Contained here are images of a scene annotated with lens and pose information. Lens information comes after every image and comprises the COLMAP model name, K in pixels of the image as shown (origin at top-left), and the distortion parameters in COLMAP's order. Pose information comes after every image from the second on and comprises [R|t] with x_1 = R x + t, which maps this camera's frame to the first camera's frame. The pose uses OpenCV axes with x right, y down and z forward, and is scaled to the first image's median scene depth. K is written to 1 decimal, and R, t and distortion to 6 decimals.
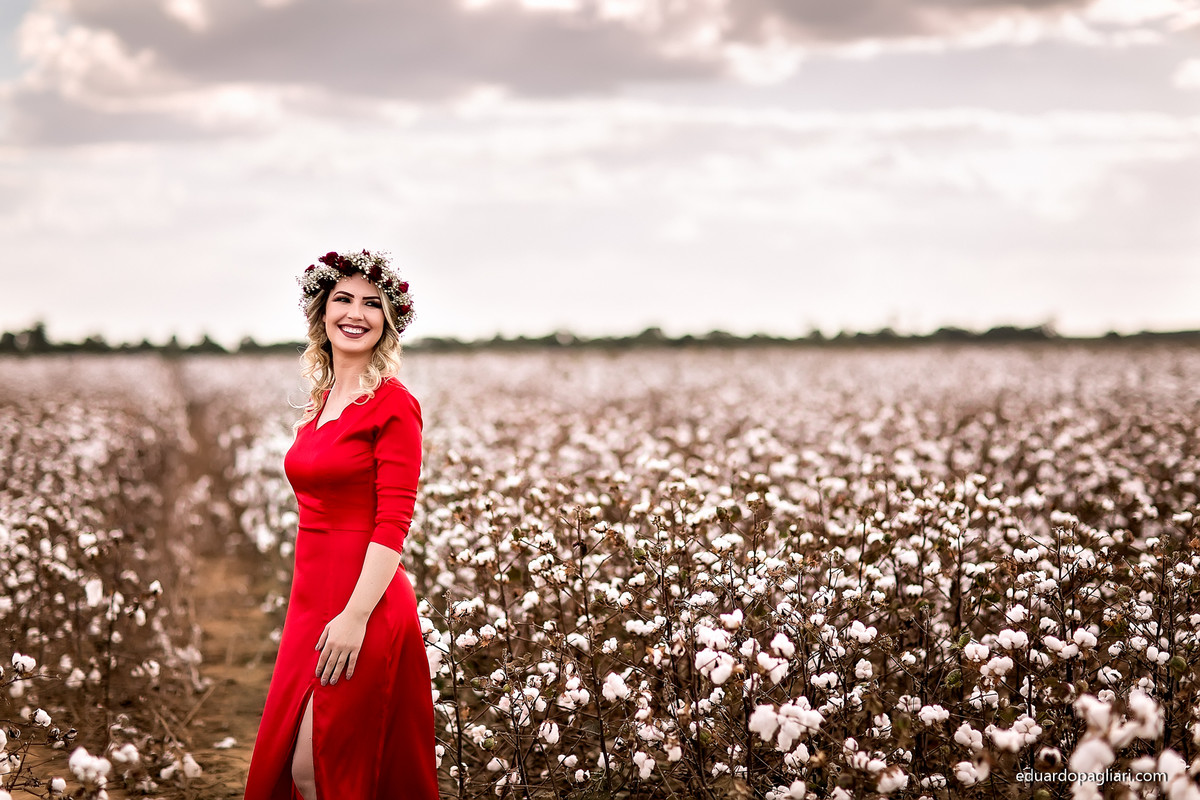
lens RADIAL K [[3010.9, 0, 599.2], [0, 3010.9, 400.1], [0, 0, 1]] dist [0.105049, 0.000000]
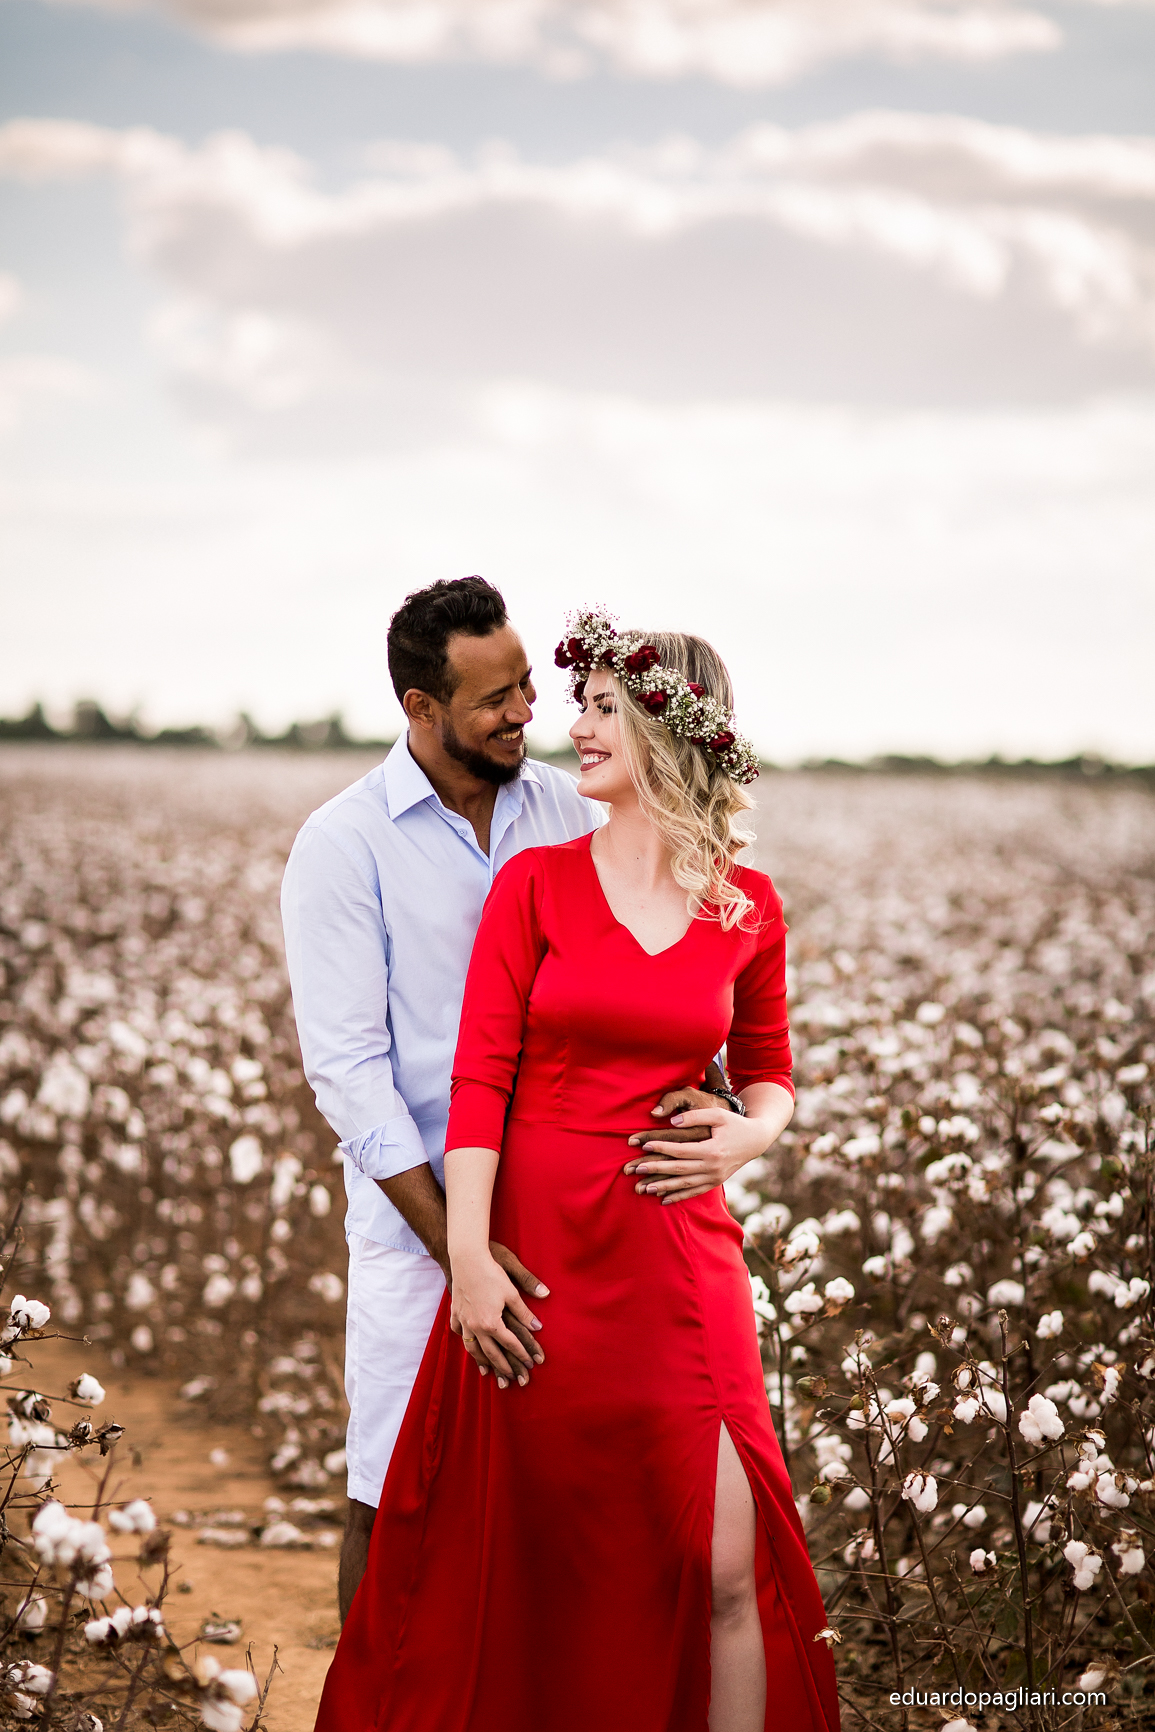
lens RADIAL K [[4345.7, 0, 579.8], [0, 4345.7, 863.0], [0, 0, 1]] dist [0.105049, 0.000000]
pose [[0.990803, 0.049363, -0.125986, 0.015497], [-0.048791, 0.998780, 0.007624, -0.010407], [0.126208, -0.001407, 0.992003, 0.152050]]
